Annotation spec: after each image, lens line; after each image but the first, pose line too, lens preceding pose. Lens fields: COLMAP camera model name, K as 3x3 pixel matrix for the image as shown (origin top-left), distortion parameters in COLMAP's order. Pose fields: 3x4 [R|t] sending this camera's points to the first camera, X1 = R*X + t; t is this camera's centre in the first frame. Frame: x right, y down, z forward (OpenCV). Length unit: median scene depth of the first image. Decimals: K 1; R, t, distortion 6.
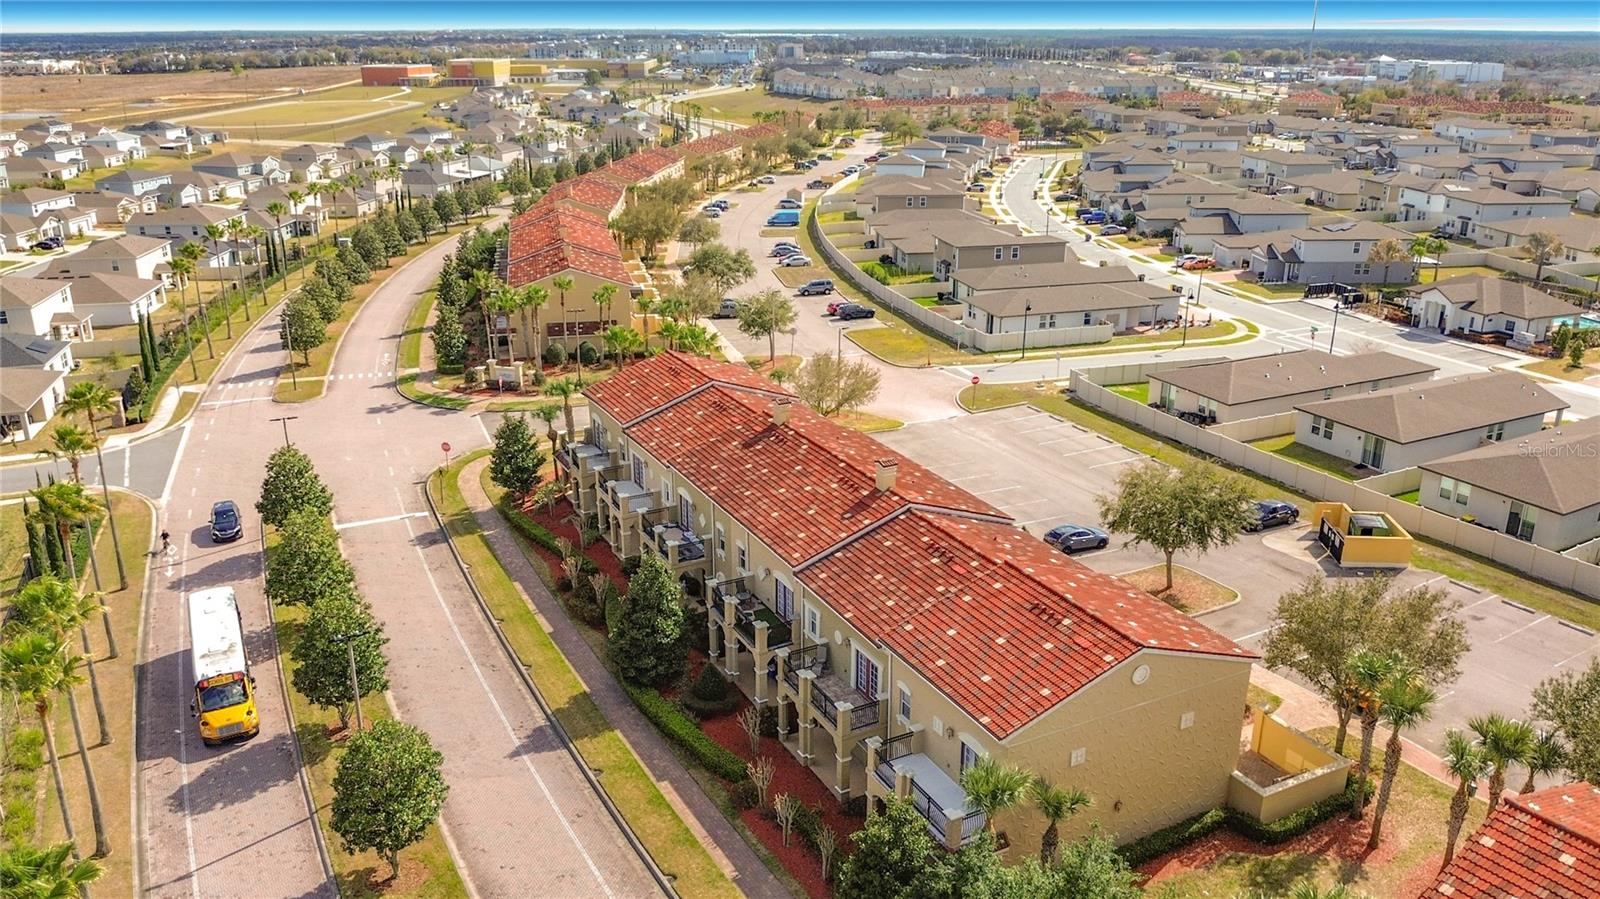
lens RADIAL K [[1196.3, 0, 794.3], [0, 1196.3, 425.9], [0, 0, 1]] dist [0.063387, -0.131864]
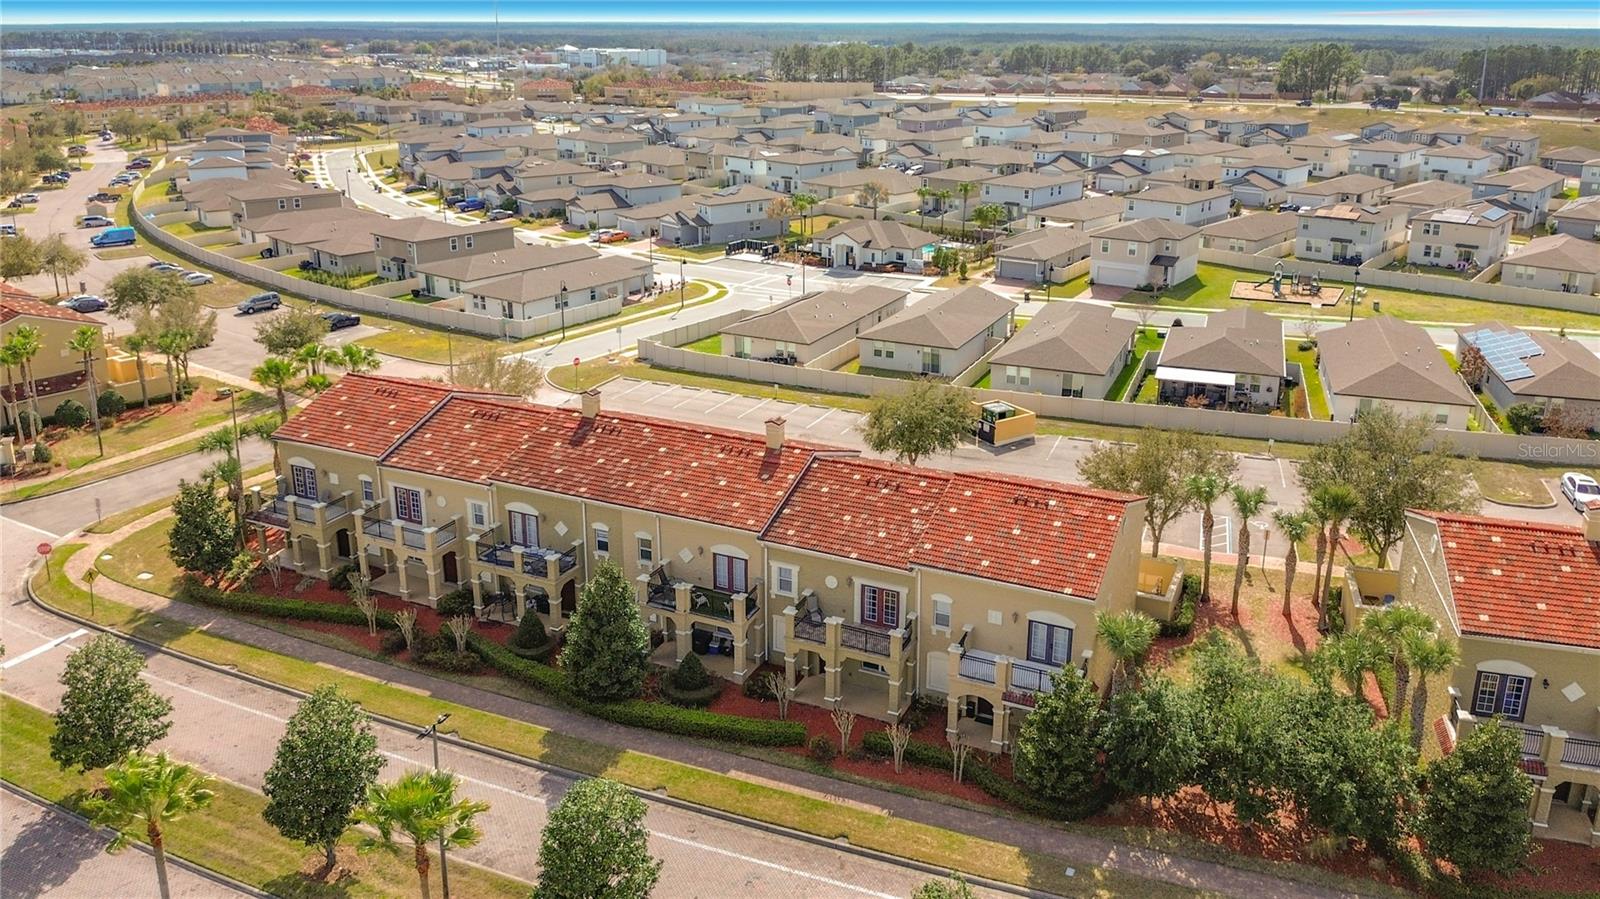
lens RADIAL K [[1217.2, 0, 795.6], [0, 1217.2, 339.7], [0, 0, 1]] dist [0.041805, -0.141253]
pose [[0.793321, -0.151111, 0.589751, -0.244734], [0.187878, 0.982192, -0.001063, -0.016360], [-0.579088, 0.111645, 0.807584, 0.050272]]
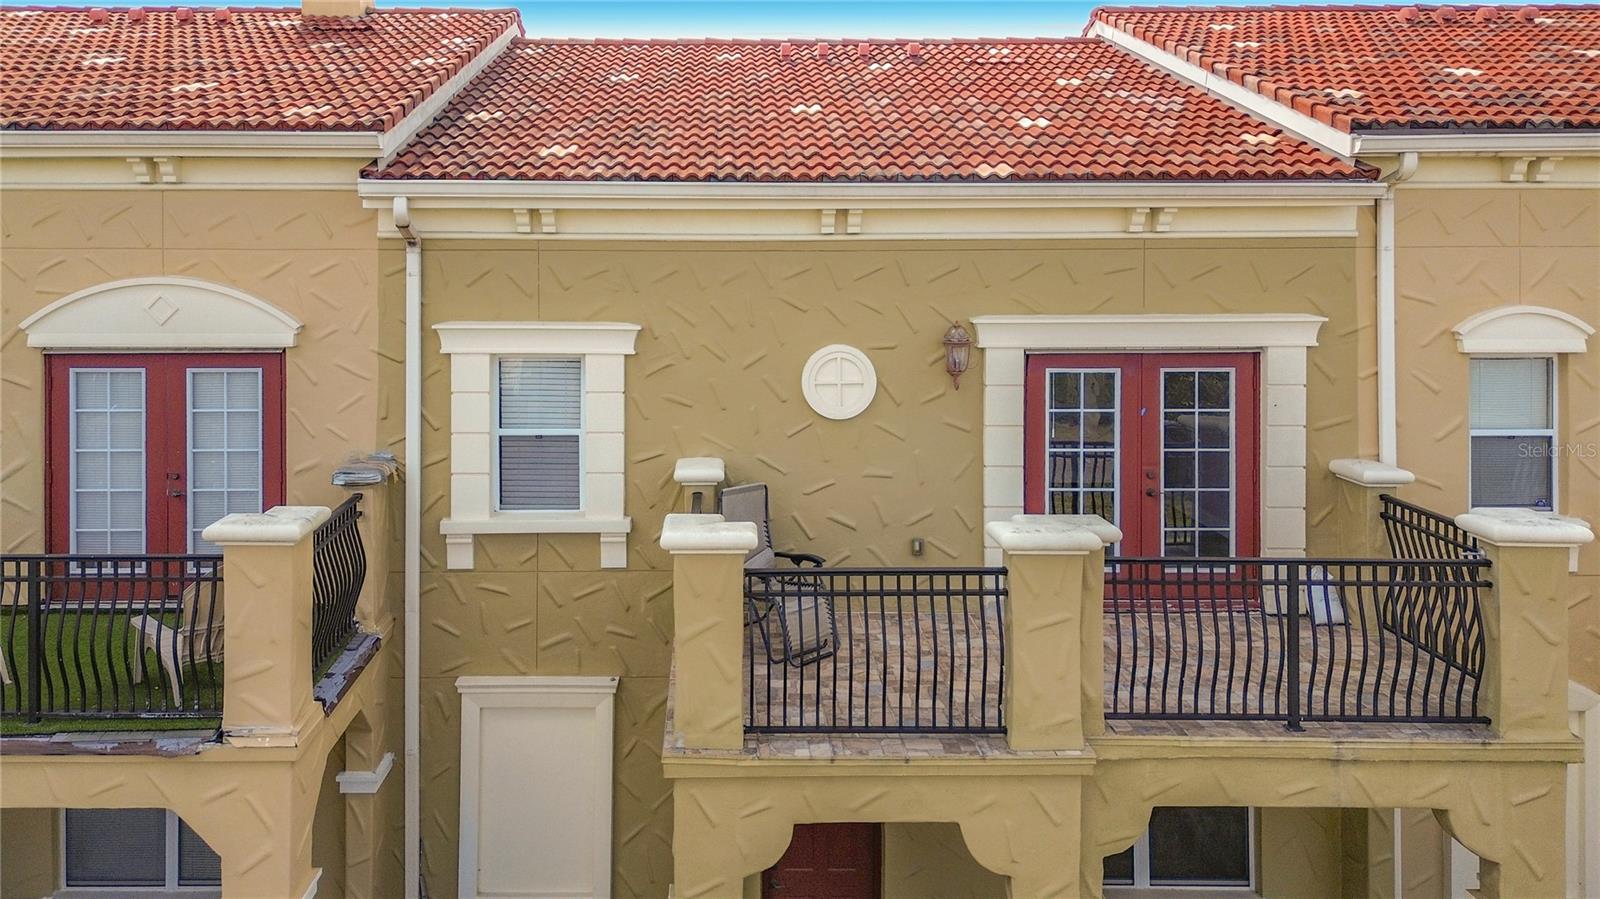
lens RADIAL K [[1199.8, 0, 719.9], [0, 1199.8, 235.2], [0, 0, 1]] dist [0.034181, -0.007489]
pose [[0.444108, 0.000722, 0.895973, -0.056223], [0.277059, 0.950877, -0.138096, 0.072256], [-0.852060, 0.309567, 0.422092, 0.383738]]
